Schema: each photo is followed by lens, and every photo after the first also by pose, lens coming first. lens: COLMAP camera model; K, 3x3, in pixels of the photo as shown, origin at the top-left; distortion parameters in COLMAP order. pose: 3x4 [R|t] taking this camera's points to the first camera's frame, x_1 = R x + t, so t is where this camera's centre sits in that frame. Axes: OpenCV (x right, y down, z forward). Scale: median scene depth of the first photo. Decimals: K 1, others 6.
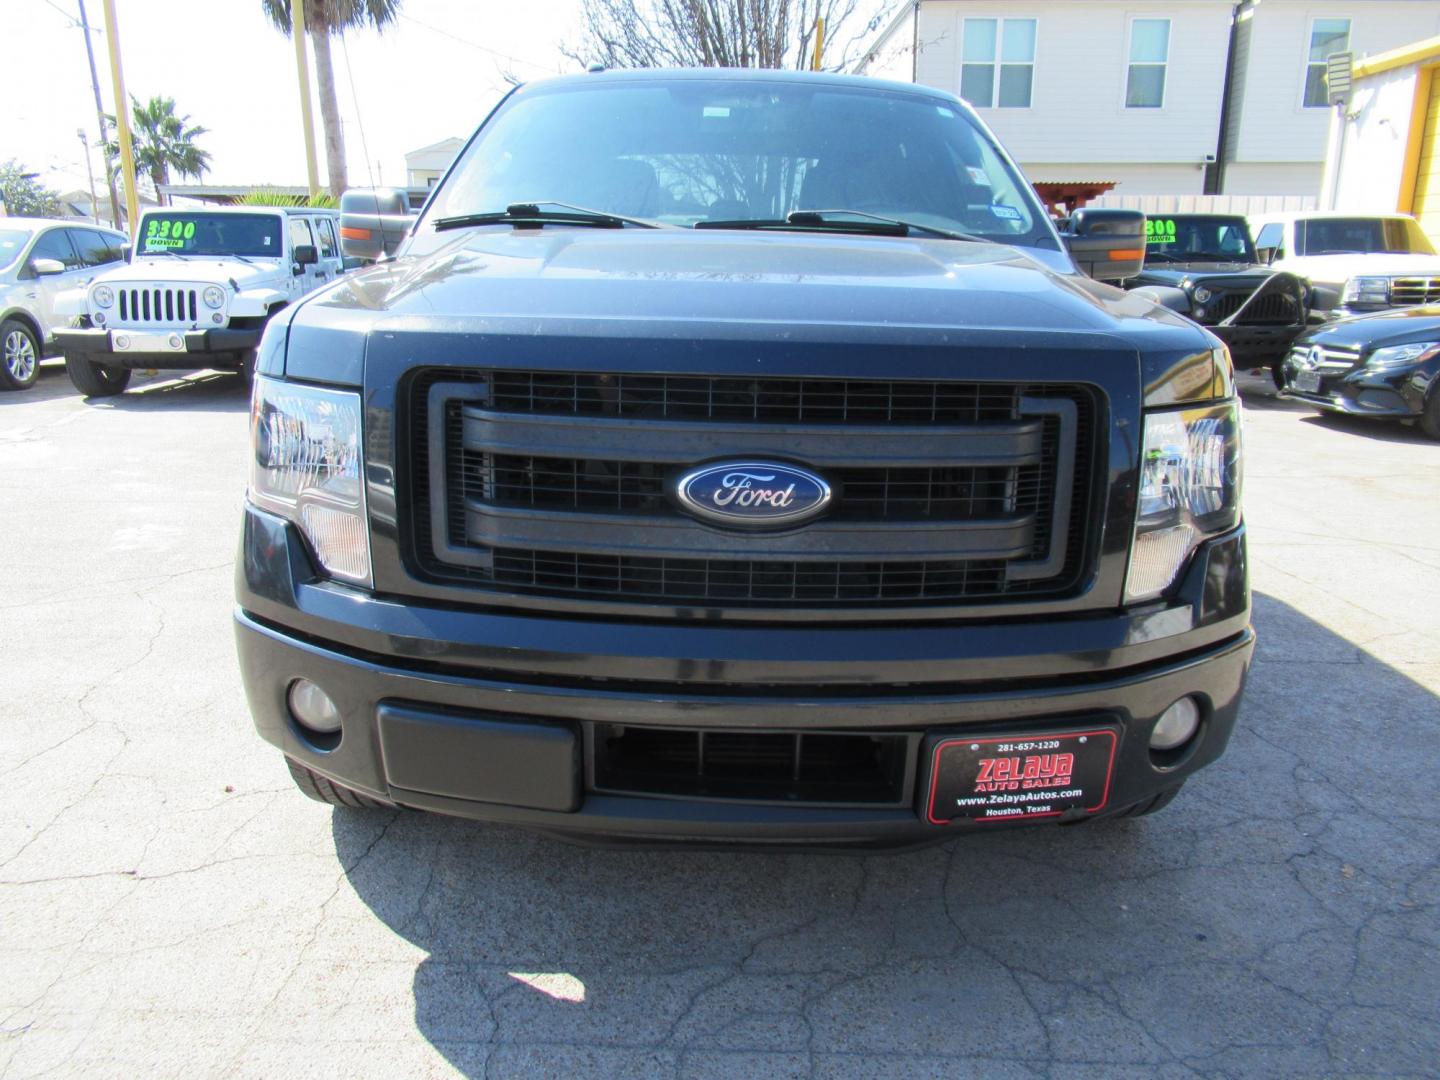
lens RADIAL K [[1061.3, 0, 716.1], [0, 1061.3, 542.1], [0, 0, 1]] dist [-0.000120, -0.003549]
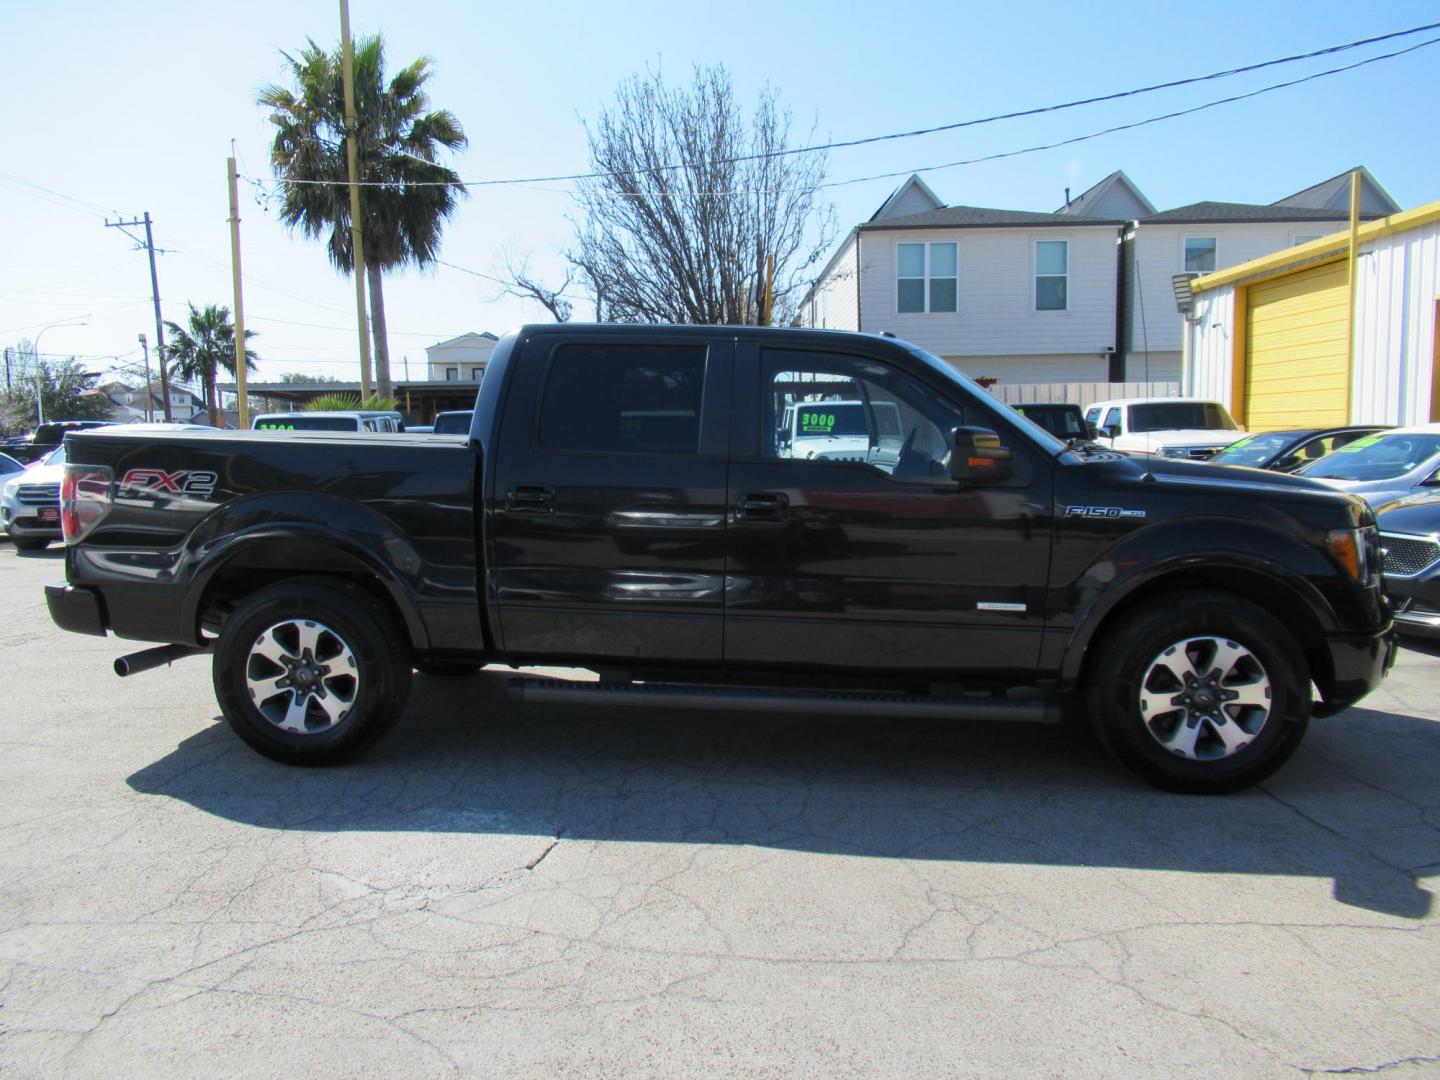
lens RADIAL K [[1066.2, 0, 707.9], [0, 1066.2, 539.9], [0, 0, 1]] dist [0.002187, -0.009067]
pose [[0.999775, -0.017032, -0.012621, 0.026569], [0.014784, 0.986895, -0.160683, 0.035361], [0.015192, 0.160460, 0.986925, -0.157153]]
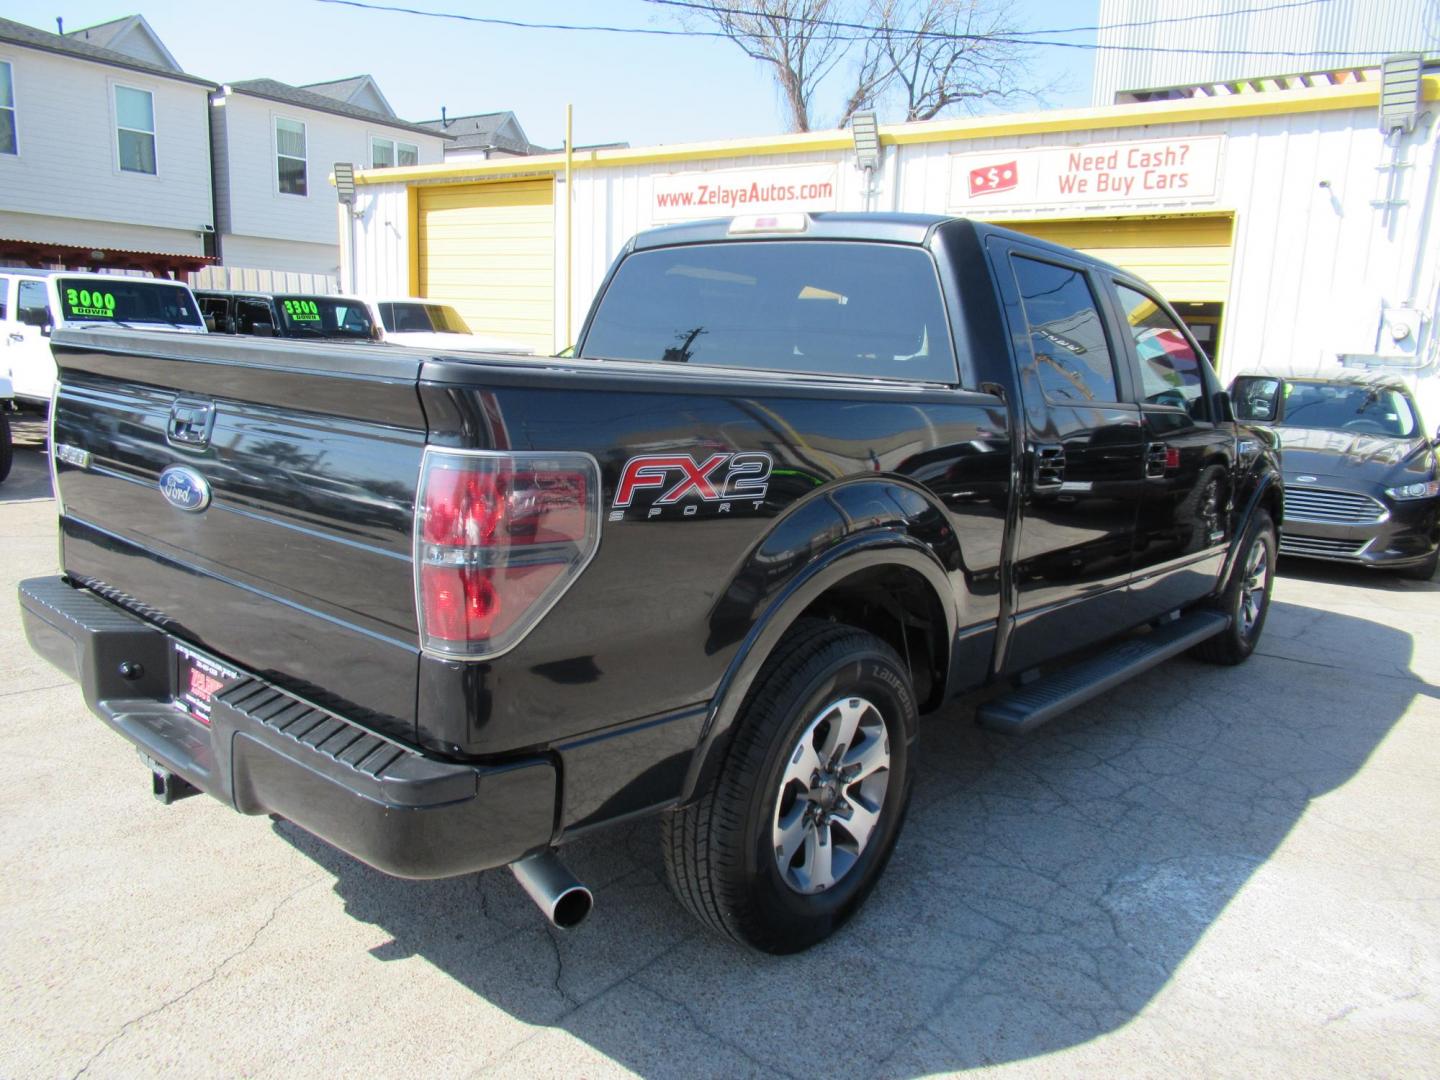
lens RADIAL K [[1061.3, 0, 716.1], [0, 1061.3, 542.1], [0, 0, 1]] dist [-0.000120, -0.003549]
pose [[0.572587, -0.136099, 0.808469, -0.158776], [0.169716, 0.984441, 0.045524, -0.009467], [-0.802085, 0.111144, 0.586776, -0.010772]]
